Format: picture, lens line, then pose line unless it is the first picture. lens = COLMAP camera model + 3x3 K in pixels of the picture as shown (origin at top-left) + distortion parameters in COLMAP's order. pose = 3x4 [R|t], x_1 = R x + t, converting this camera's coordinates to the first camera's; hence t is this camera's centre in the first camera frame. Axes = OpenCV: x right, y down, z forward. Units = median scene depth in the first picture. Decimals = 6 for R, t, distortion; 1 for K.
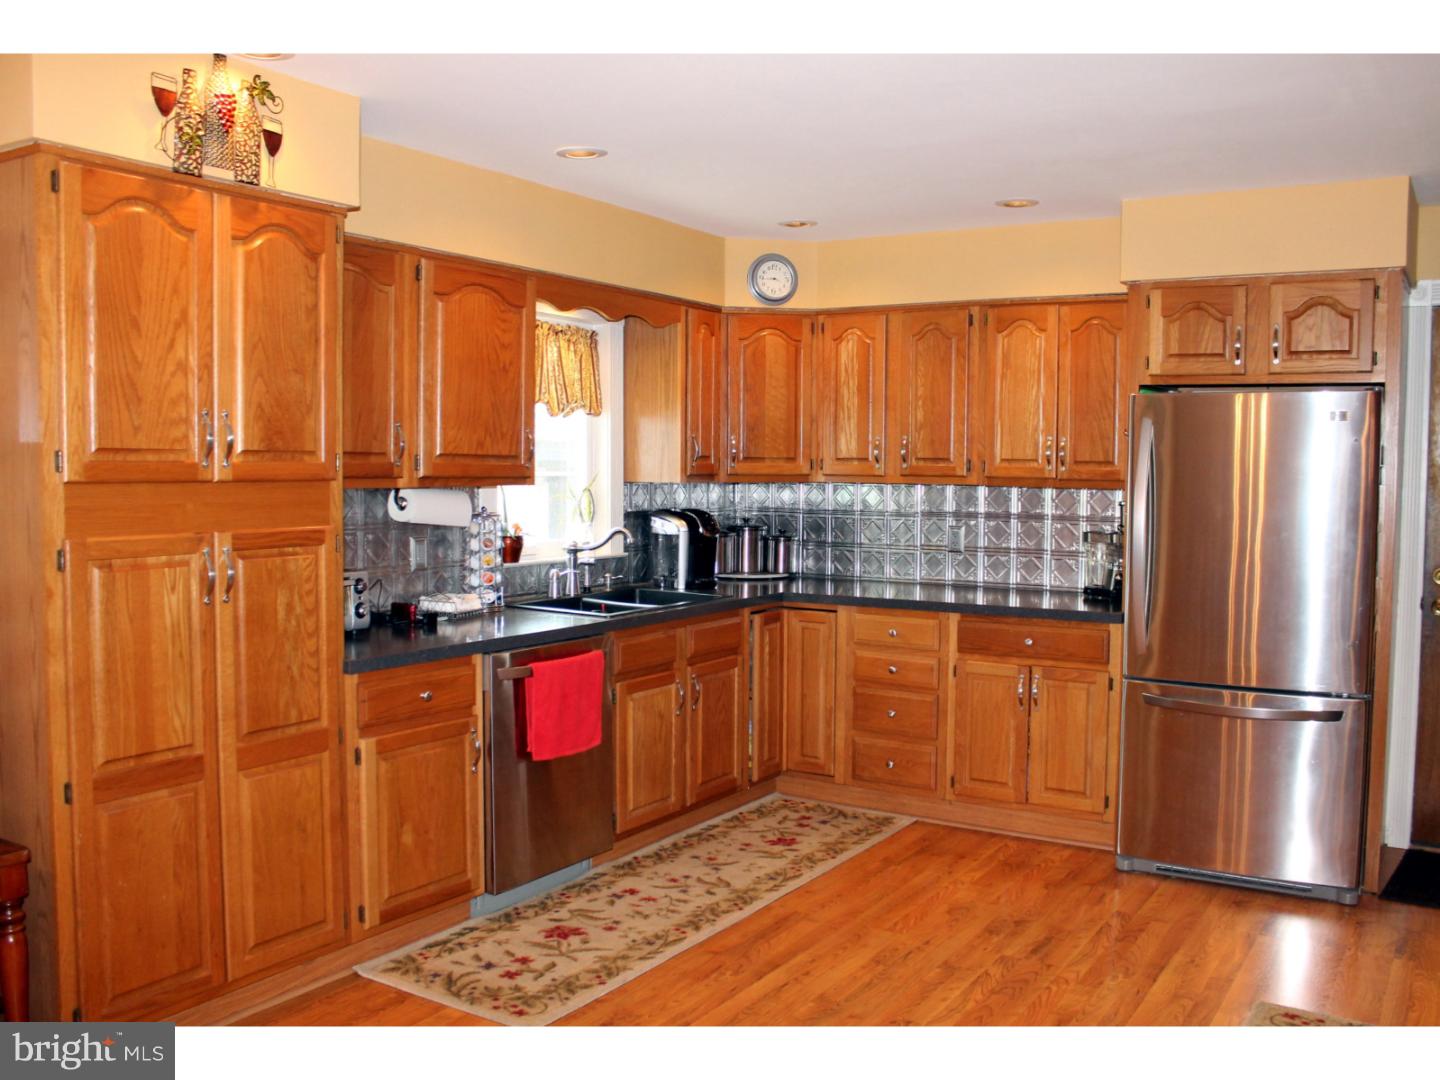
lens RADIAL K [[1236.9, 0, 720.0], [0, 1236.9, 540.0], [0, 0, 1]] dist [-0.164281, 0.146098]
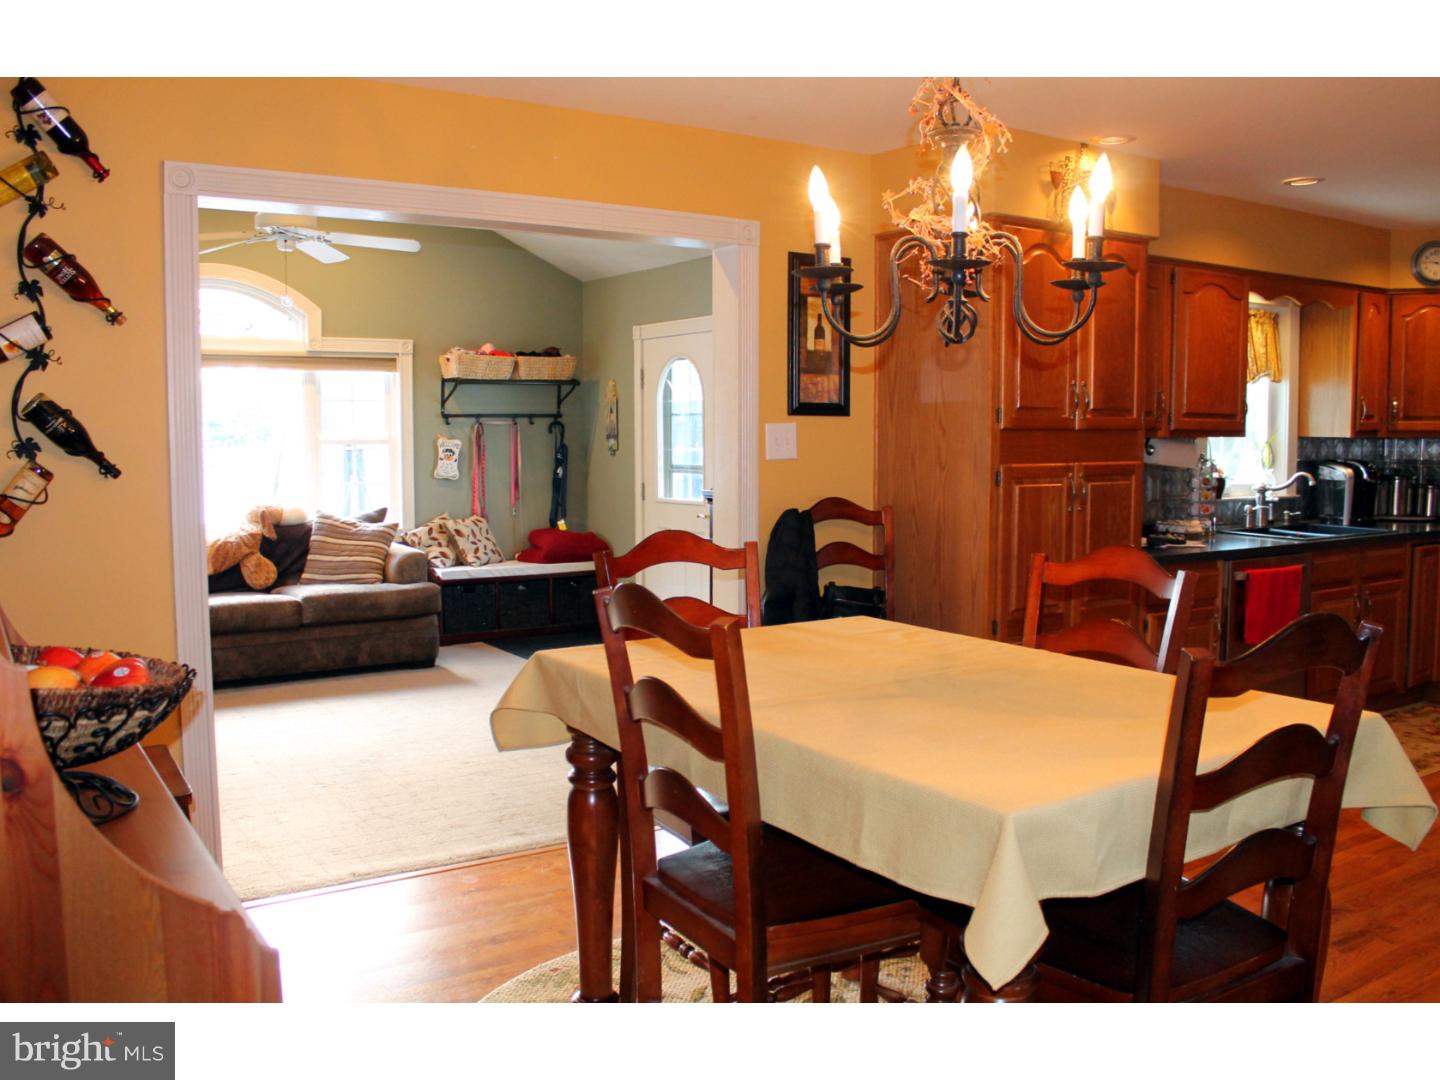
lens RADIAL K [[1236.9, 0, 720.0], [0, 1236.9, 540.0], [0, 0, 1]] dist [-0.164281, 0.146098]
pose [[0.913784, 0.029068, -0.405158, -0.126387], [-0.017183, 0.999310, 0.032941, 0.027967], [0.405836, -0.023139, 0.913653, -0.341950]]
